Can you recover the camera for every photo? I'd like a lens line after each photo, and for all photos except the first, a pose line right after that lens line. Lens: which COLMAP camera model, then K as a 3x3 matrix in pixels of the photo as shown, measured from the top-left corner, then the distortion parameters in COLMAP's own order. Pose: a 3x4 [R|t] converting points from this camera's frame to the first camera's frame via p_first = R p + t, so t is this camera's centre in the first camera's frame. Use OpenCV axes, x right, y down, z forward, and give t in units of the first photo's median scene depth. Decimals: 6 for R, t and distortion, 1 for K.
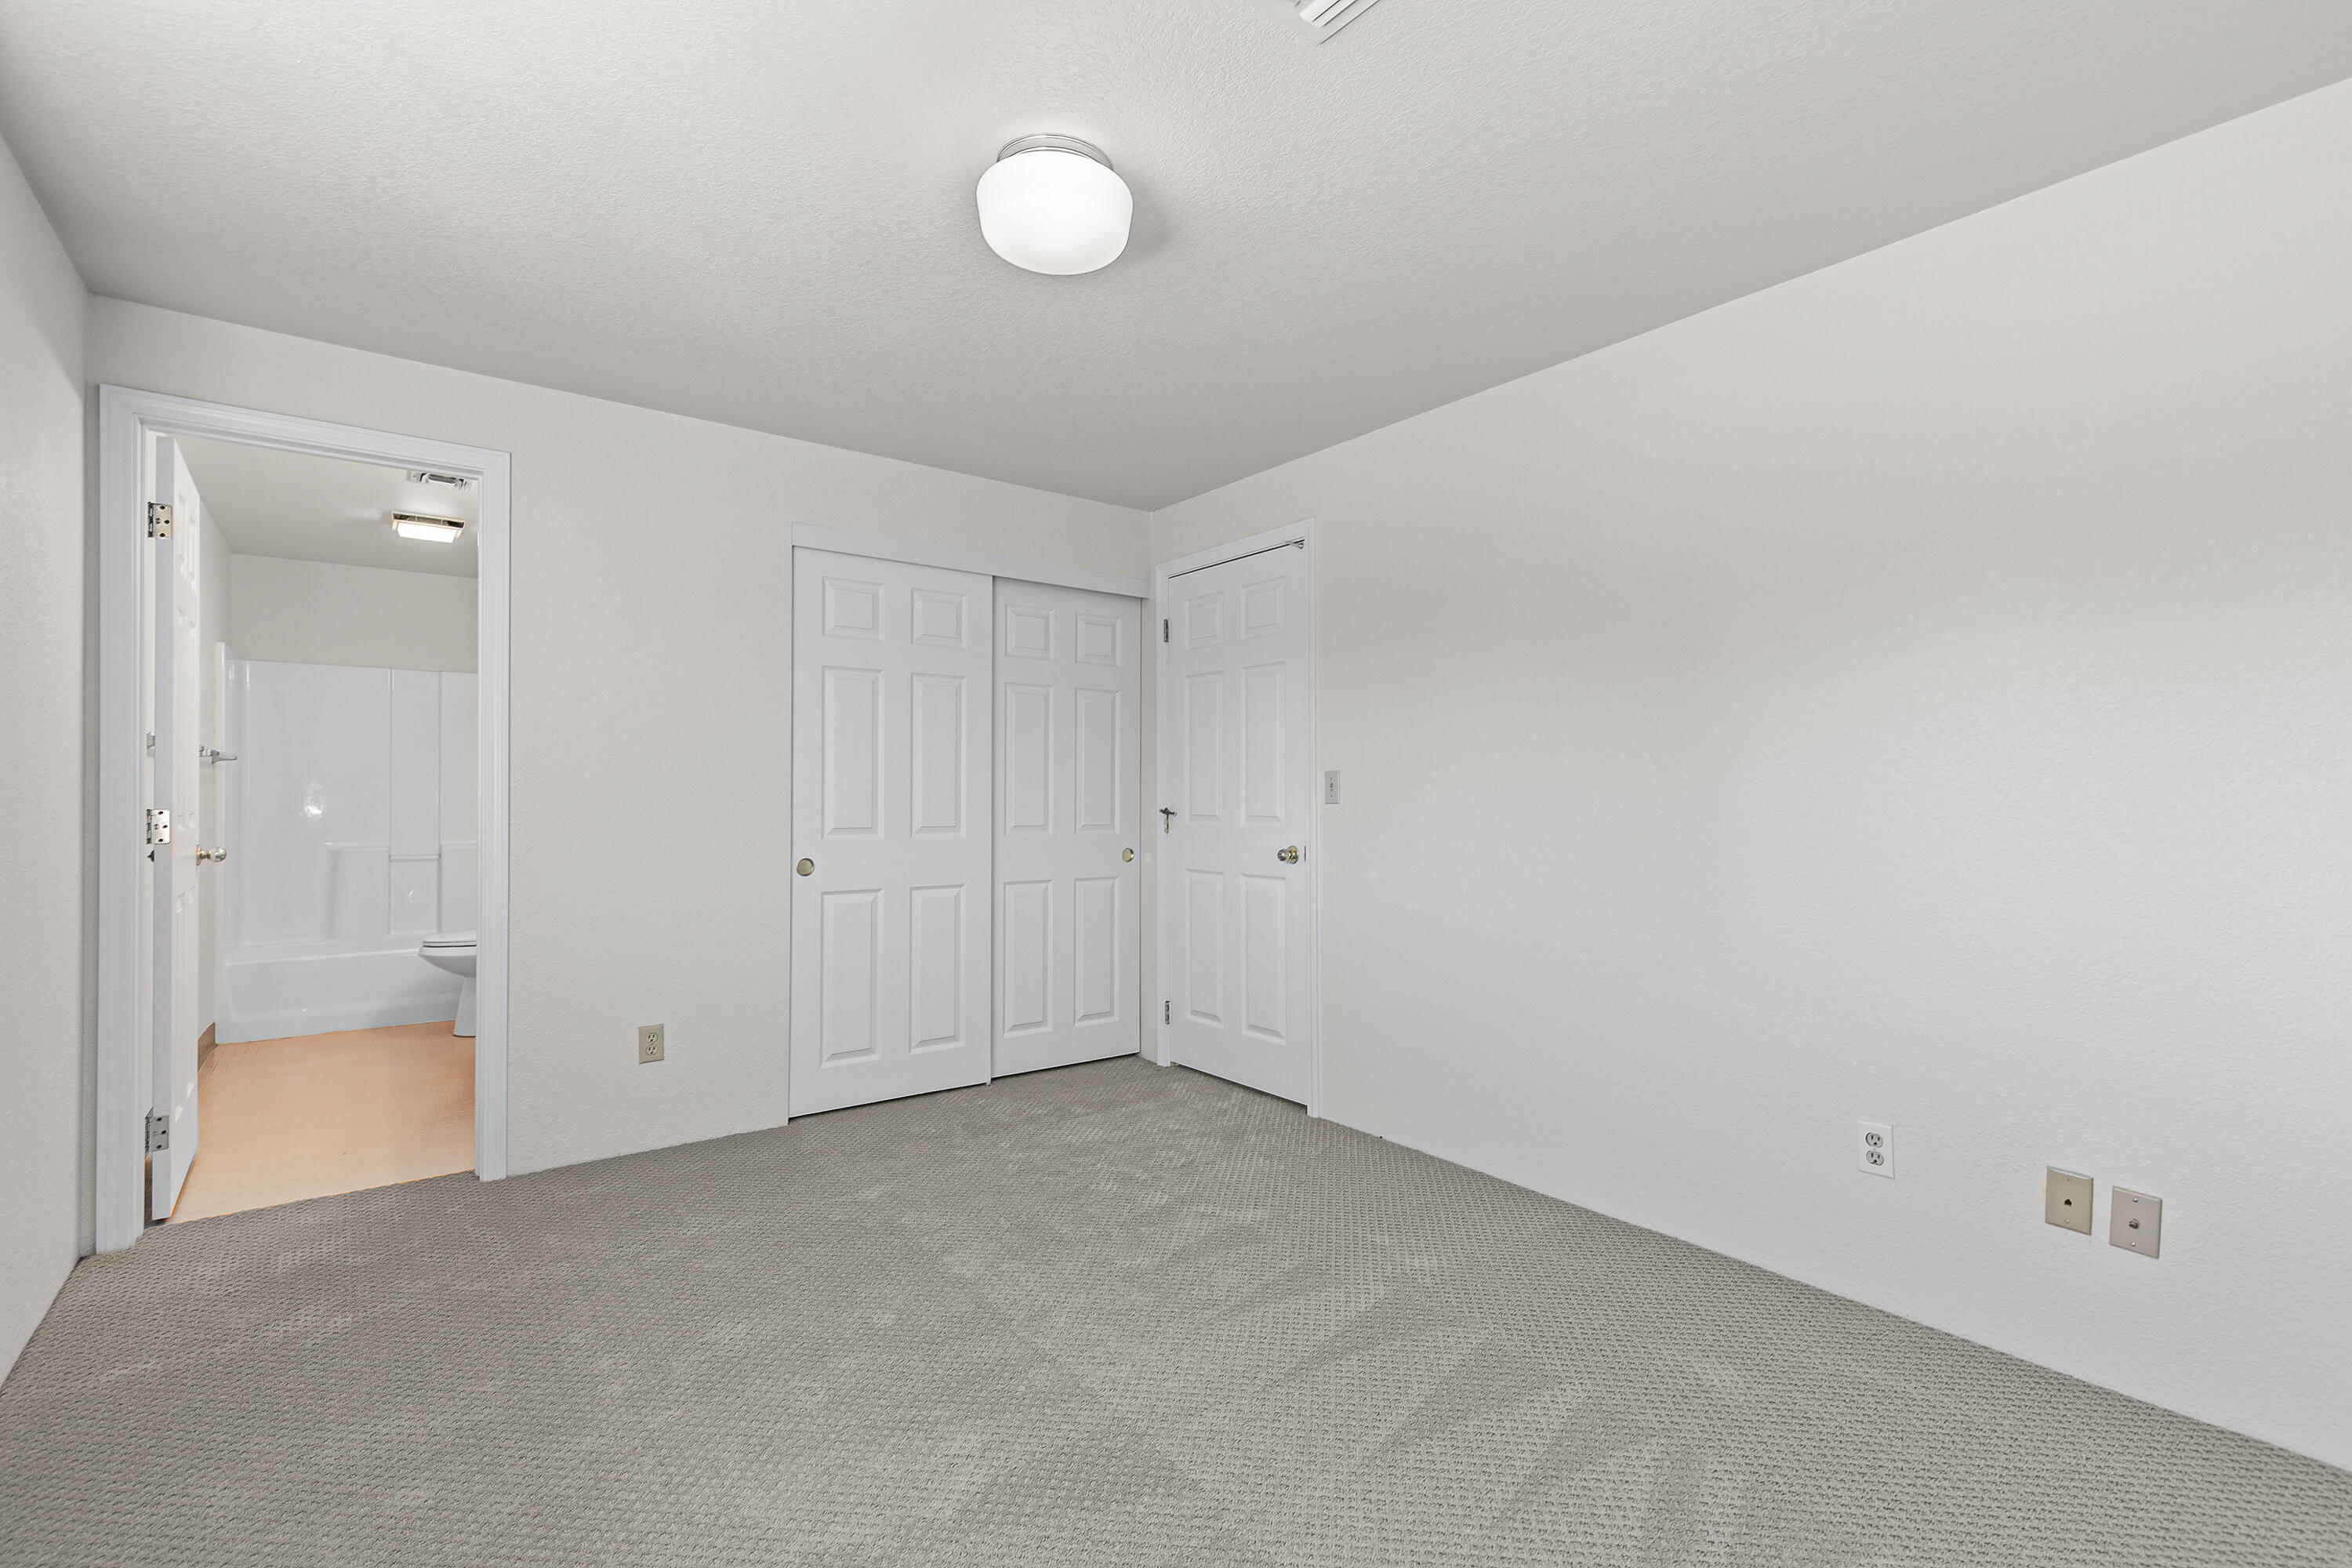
lens RADIAL K [[1097.1, 0, 1171.2], [0, 1097.1, 773.2], [0, 0, 1]] dist [0.011532, 0.000542]
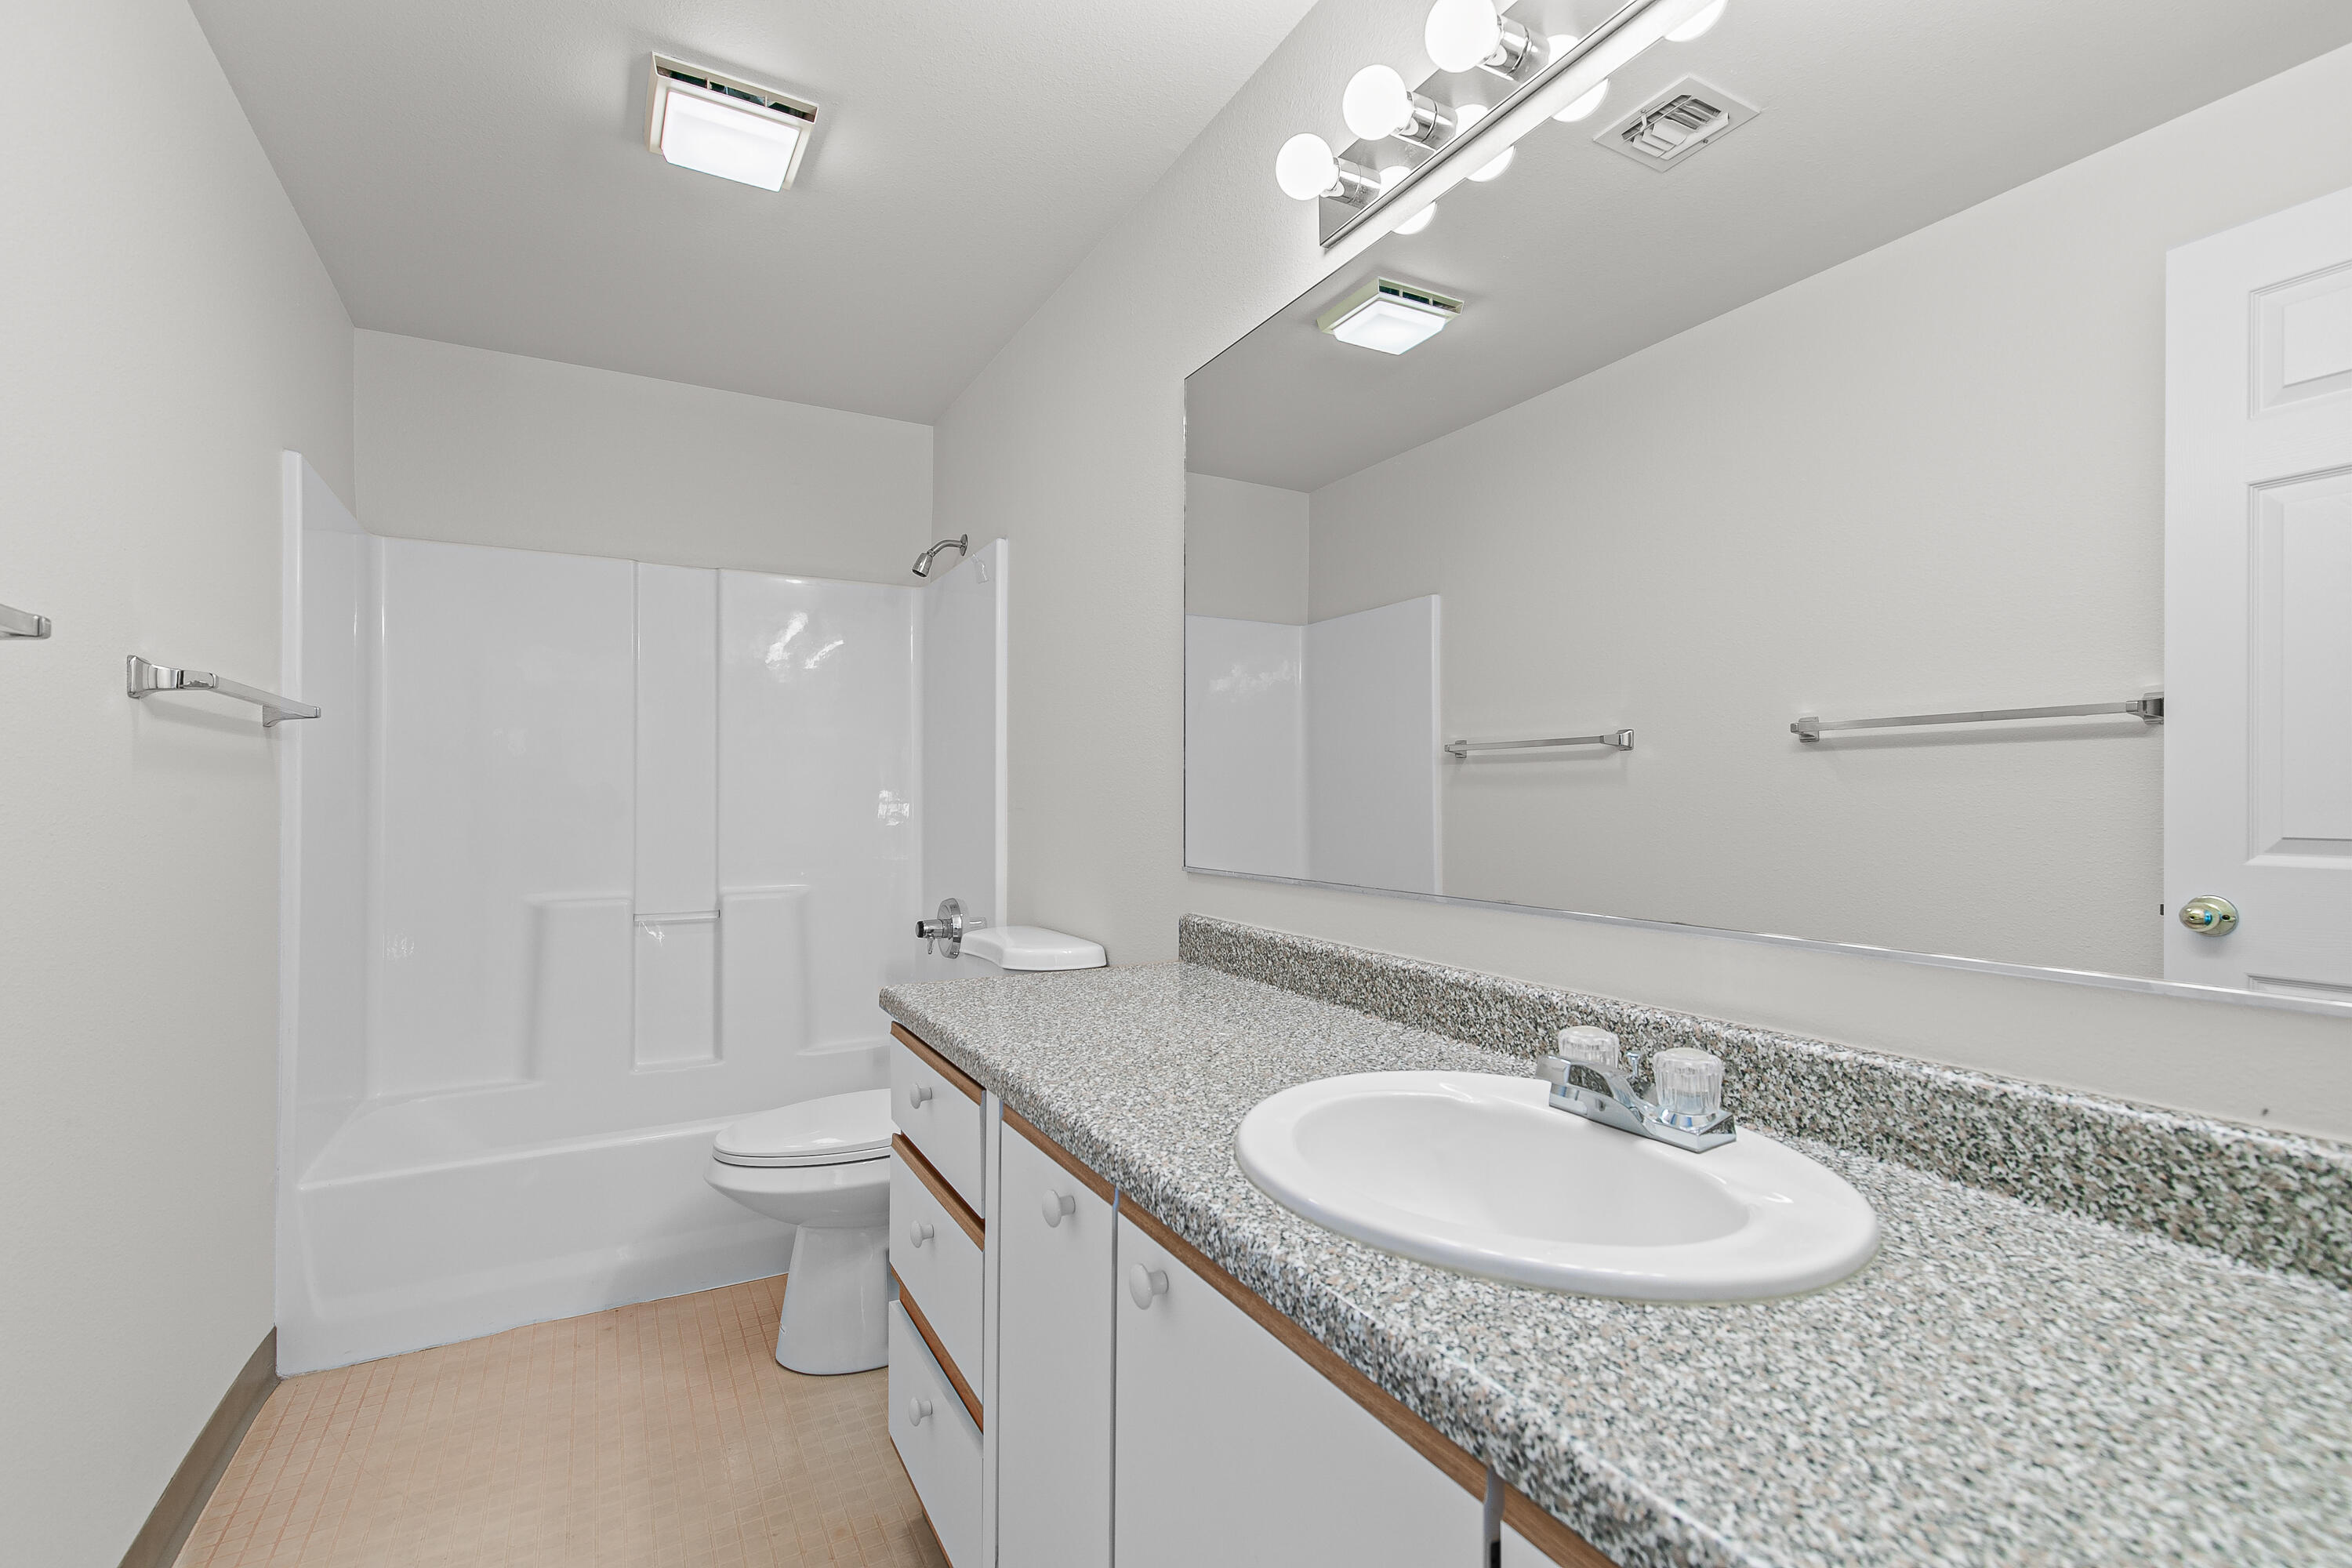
lens RADIAL K [[1097.1, 0, 1151.6], [0, 1097.1, 777.3], [0, 0, 1]] dist [0.011532, 0.000542]
pose [[0.986644, 0.004010, -0.162841, -0.430314], [-0.003500, 0.999988, 0.003419, 0.007510], [0.162853, -0.002803, 0.986646, 0.592971]]
